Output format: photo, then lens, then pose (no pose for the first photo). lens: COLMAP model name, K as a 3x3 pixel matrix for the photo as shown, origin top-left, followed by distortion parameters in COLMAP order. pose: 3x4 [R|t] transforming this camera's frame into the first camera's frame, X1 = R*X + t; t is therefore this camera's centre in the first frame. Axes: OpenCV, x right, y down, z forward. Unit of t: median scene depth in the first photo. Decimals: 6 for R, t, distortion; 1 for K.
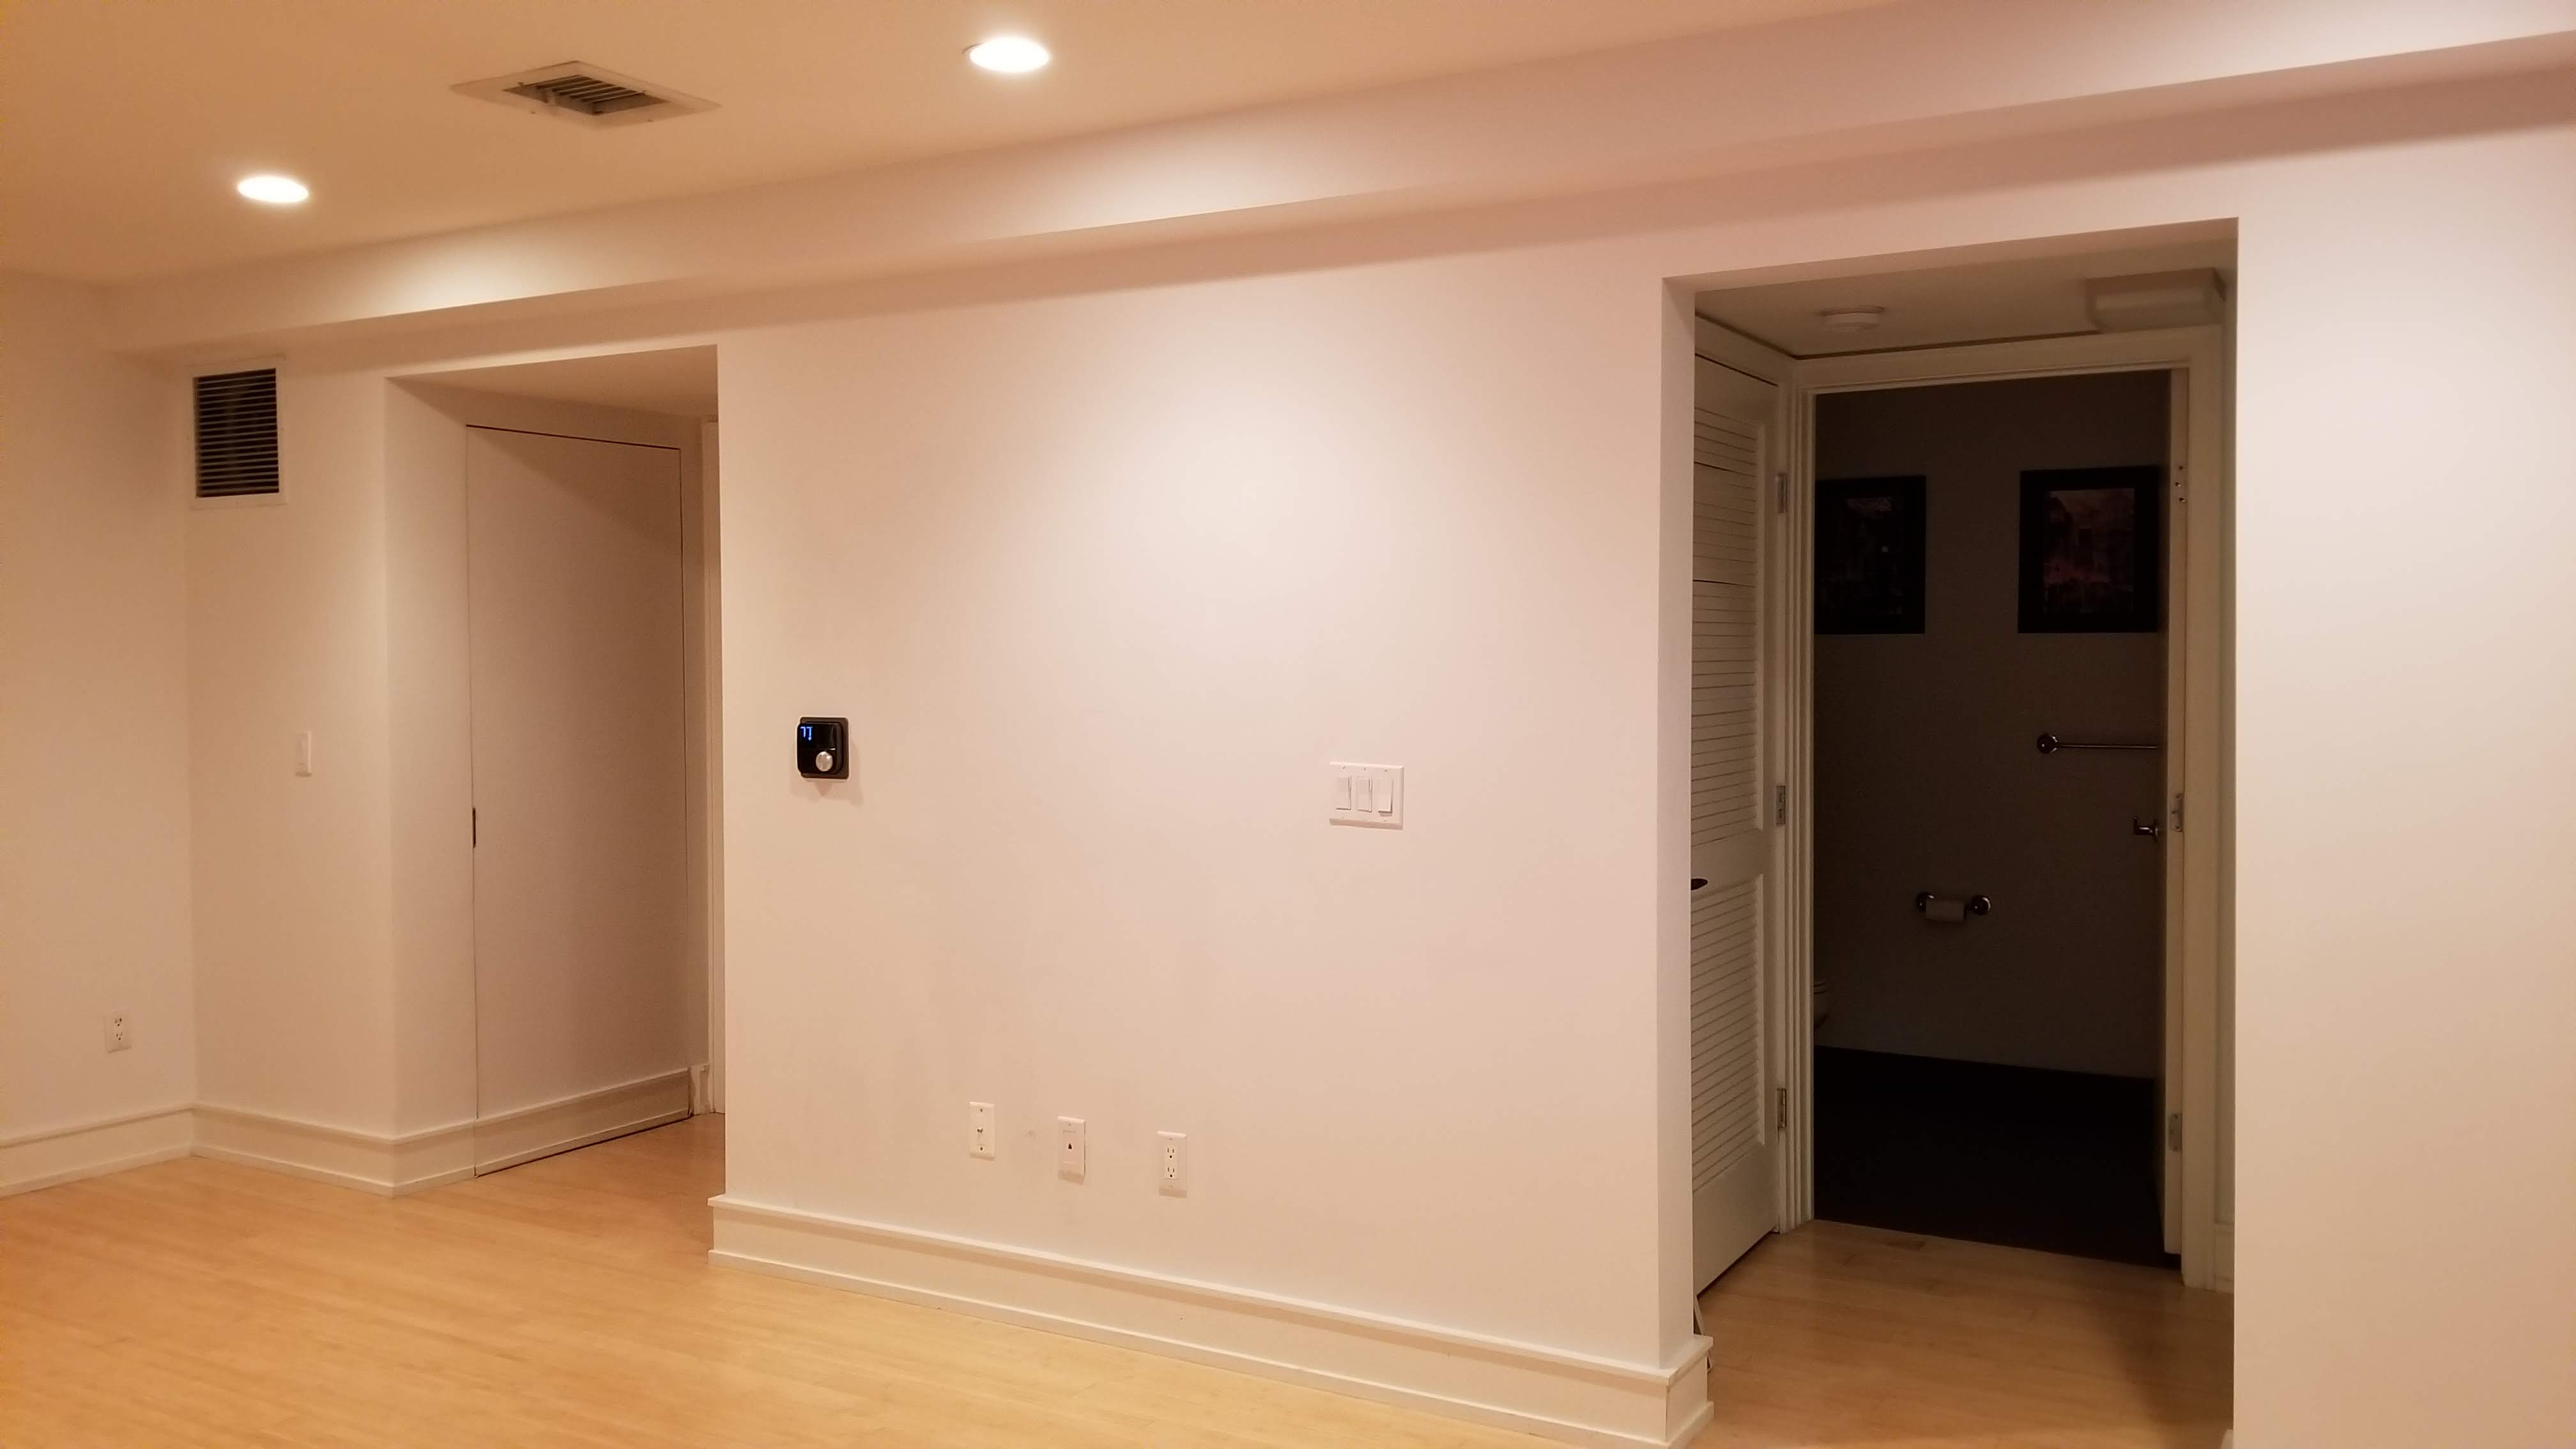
lens RADIAL K [[2029.4, 0, 1356.9], [0, 2029.4, 715.6], [0, 0, 1]] dist [0.100372, -0.137369]
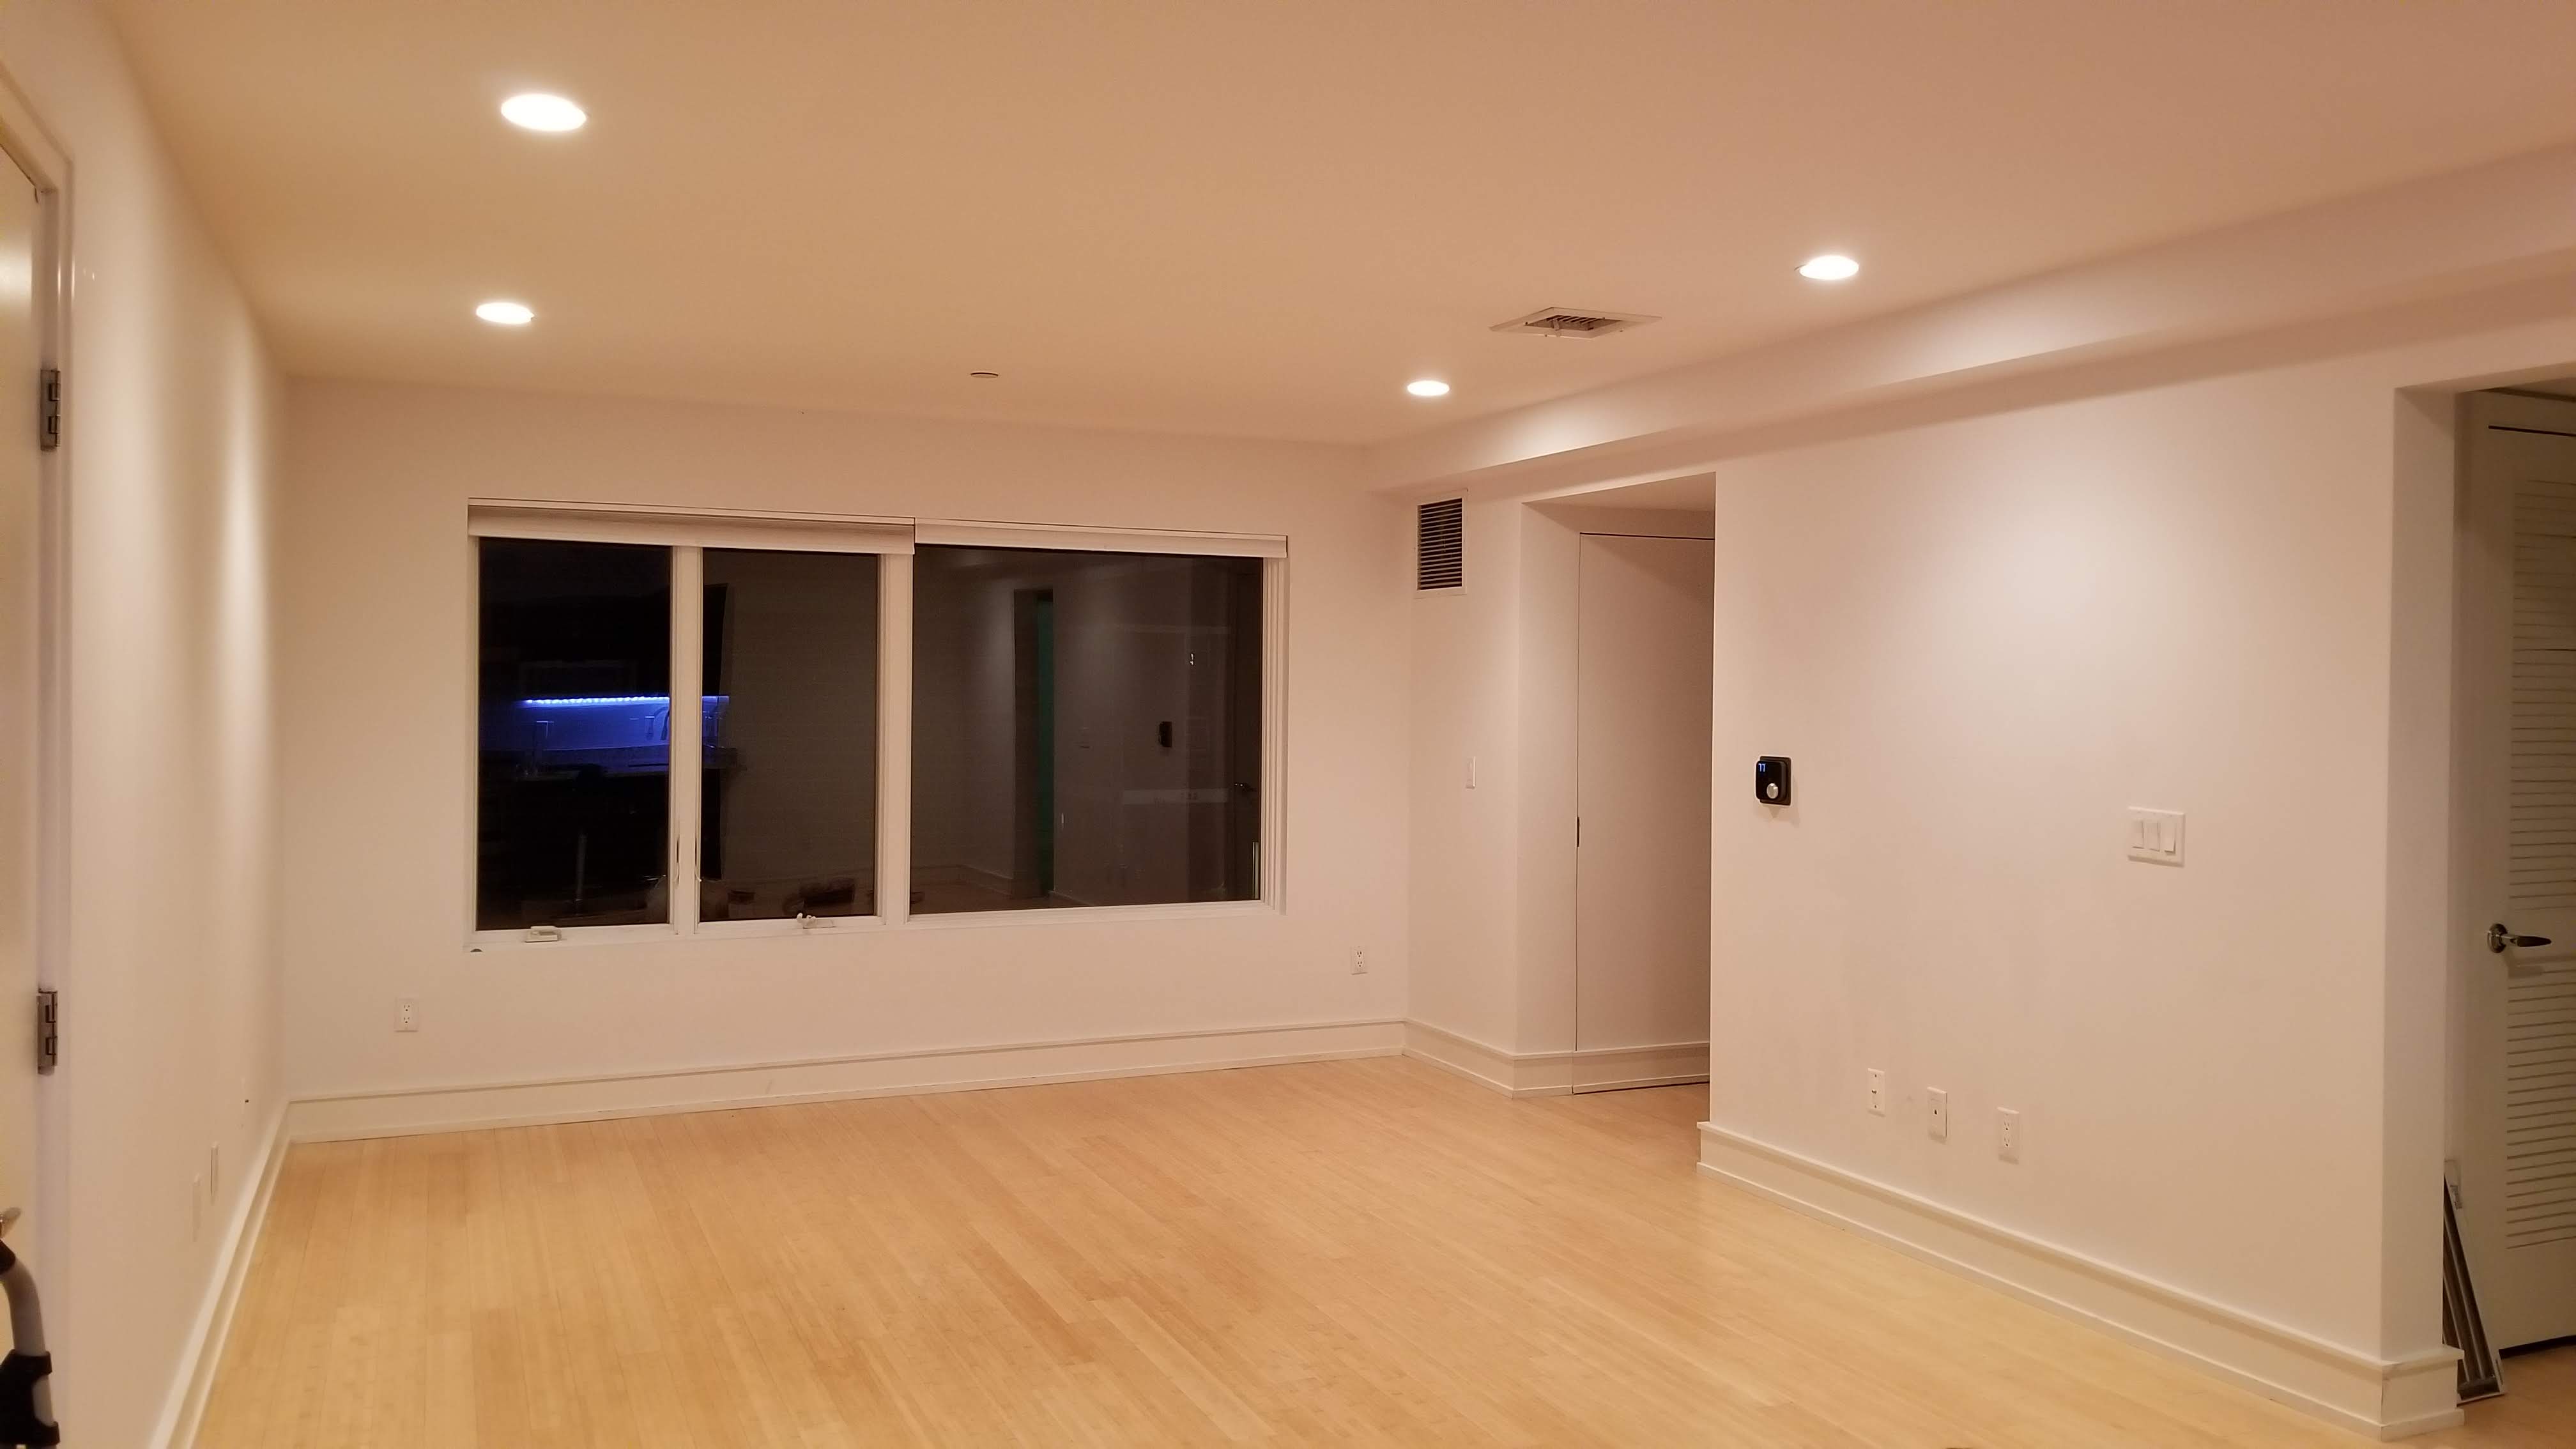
lens RADIAL K [[2029.4, 0, 1356.9], [0, 2029.4, 715.6], [0, 0, 1]] dist [0.100372, -0.137369]
pose [[0.815442, 0.017046, -0.578588, 0.267274], [-0.028162, 0.999551, -0.010243, -0.004529], [0.578154, 0.024646, 0.815555, -0.199659]]
